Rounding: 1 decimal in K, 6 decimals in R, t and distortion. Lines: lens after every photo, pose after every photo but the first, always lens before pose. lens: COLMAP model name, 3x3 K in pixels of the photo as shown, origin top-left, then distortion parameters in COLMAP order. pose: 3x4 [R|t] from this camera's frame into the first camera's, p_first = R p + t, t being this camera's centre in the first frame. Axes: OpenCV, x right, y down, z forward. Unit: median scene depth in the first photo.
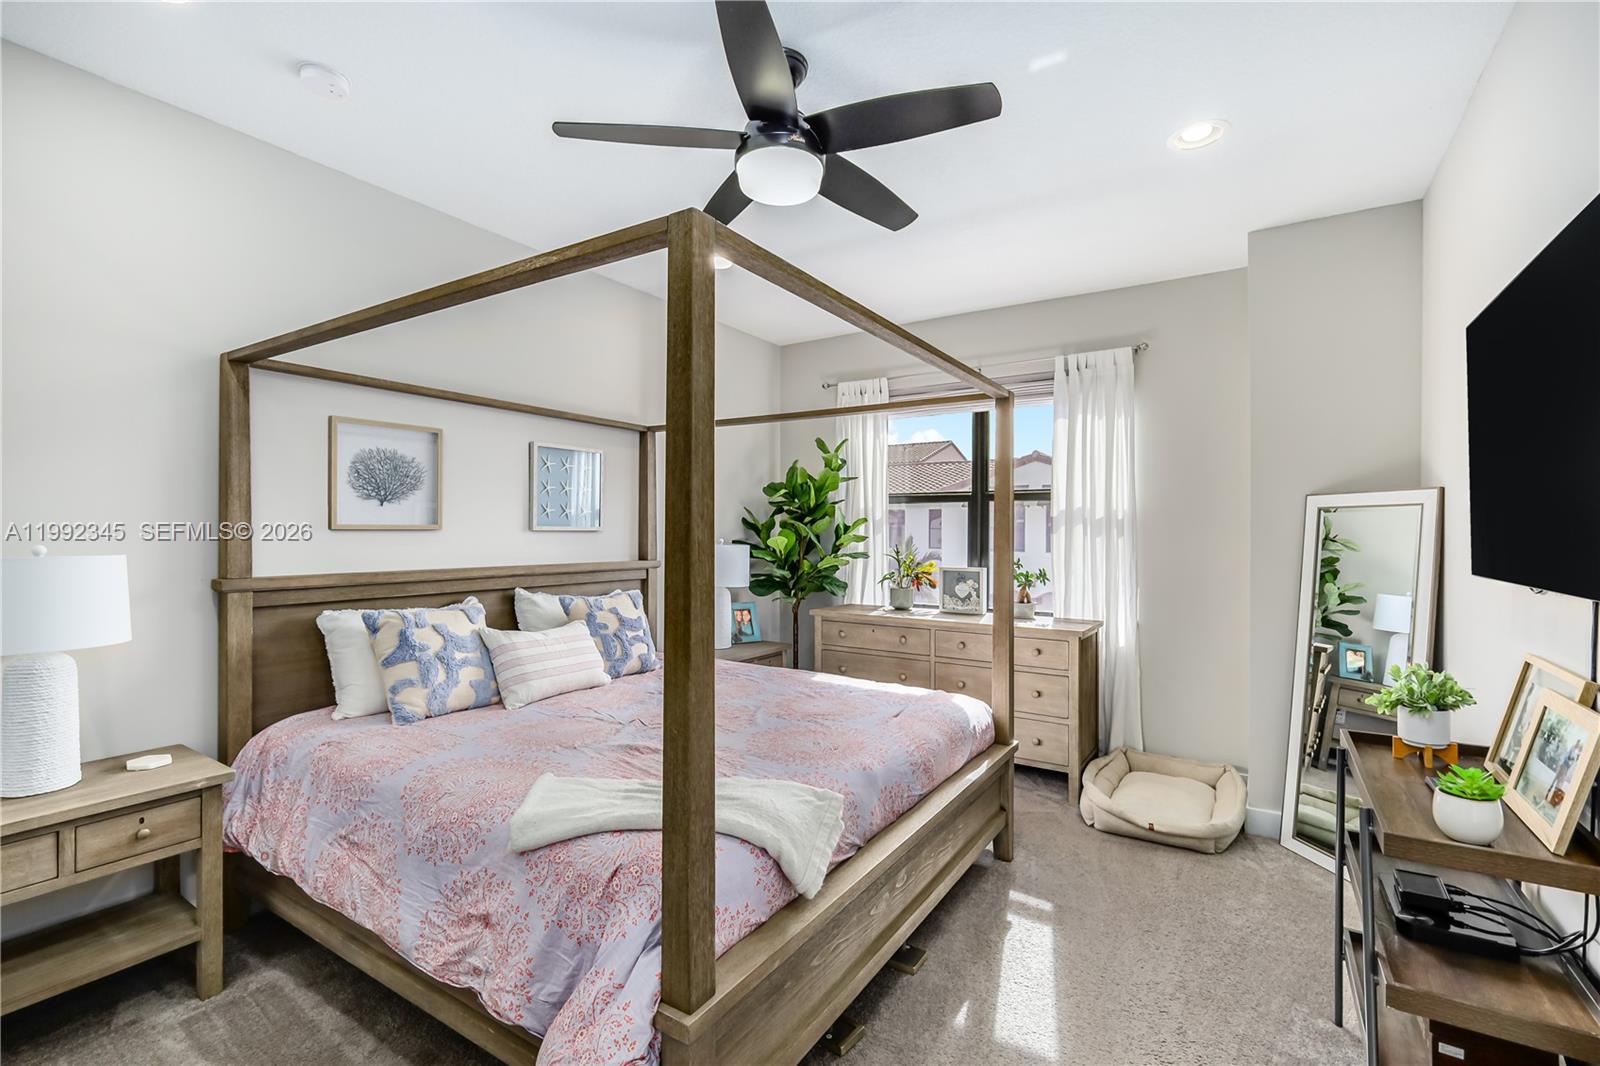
lens RADIAL K [[717.2, 0, 800.0], [0, 717.2, 533.0], [0, 0, 1]] dist [-0.000301, -0.000021]
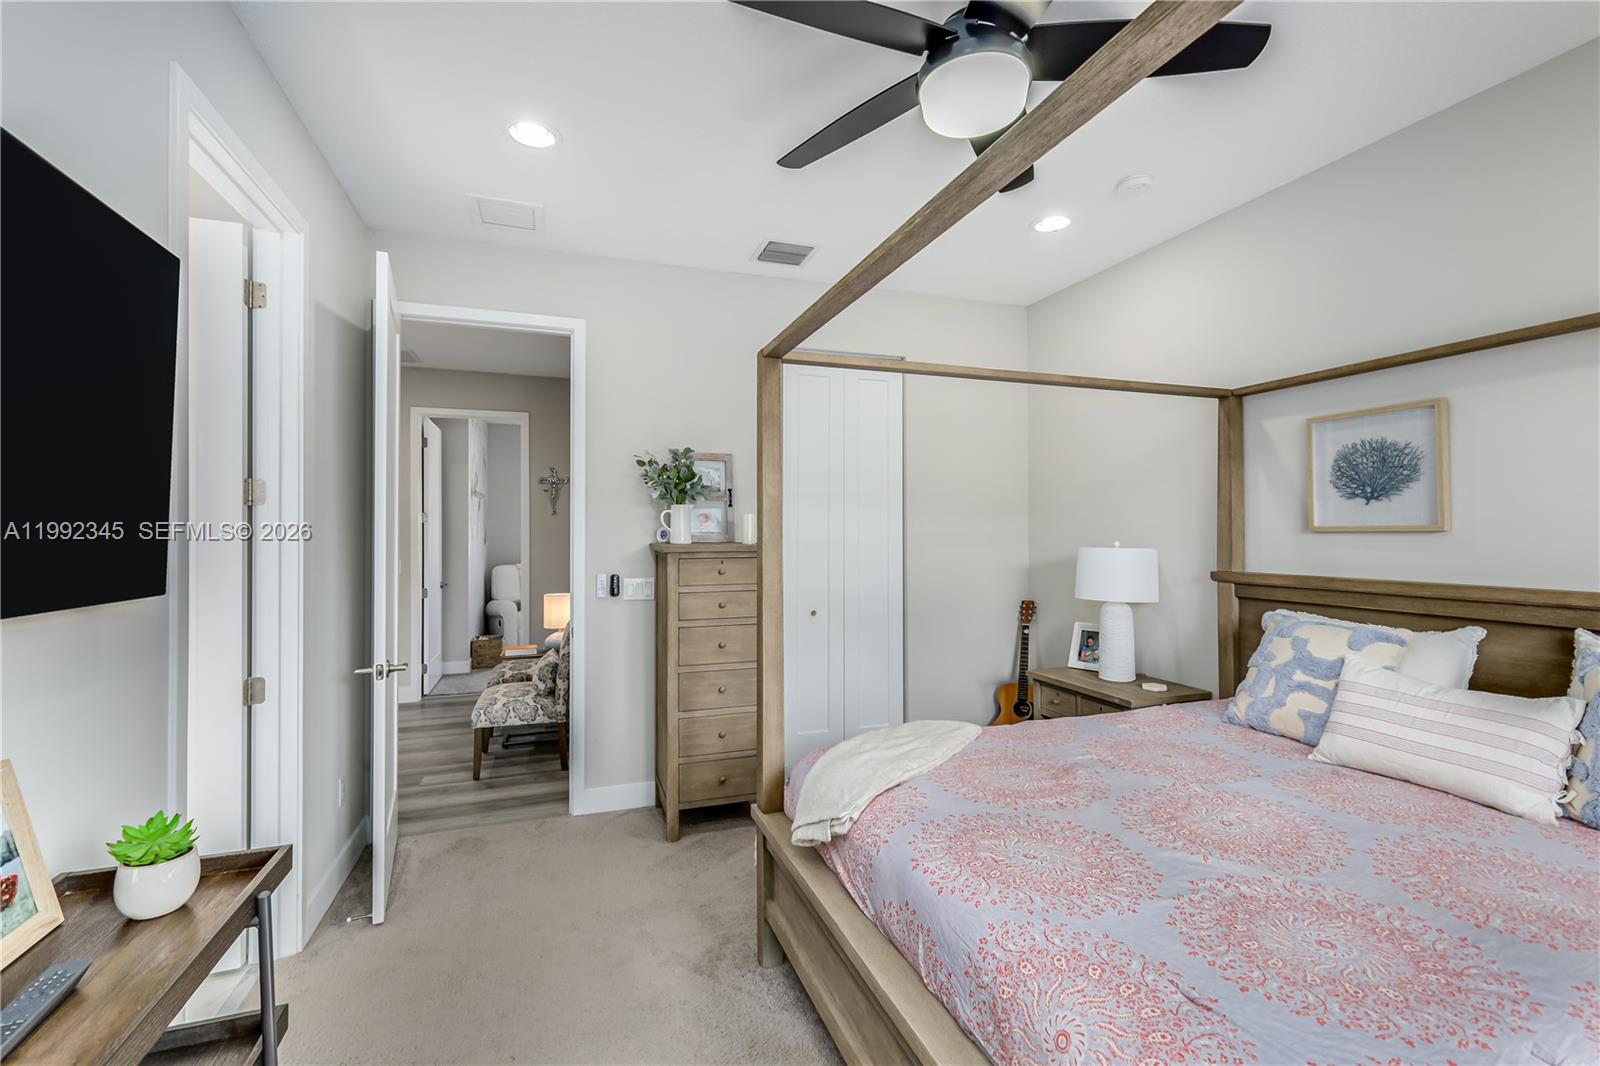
lens RADIAL K [[717.2, 0, 800.0], [0, 717.2, 533.0], [0, 0, 1]] dist [-0.000301, -0.000021]
pose [[-0.620598, -0.001469, -0.784128, 0.307367], [-0.001940, 0.999998, -0.000338, -0.000708], [0.784127, 0.001311, -0.620600, 0.567830]]
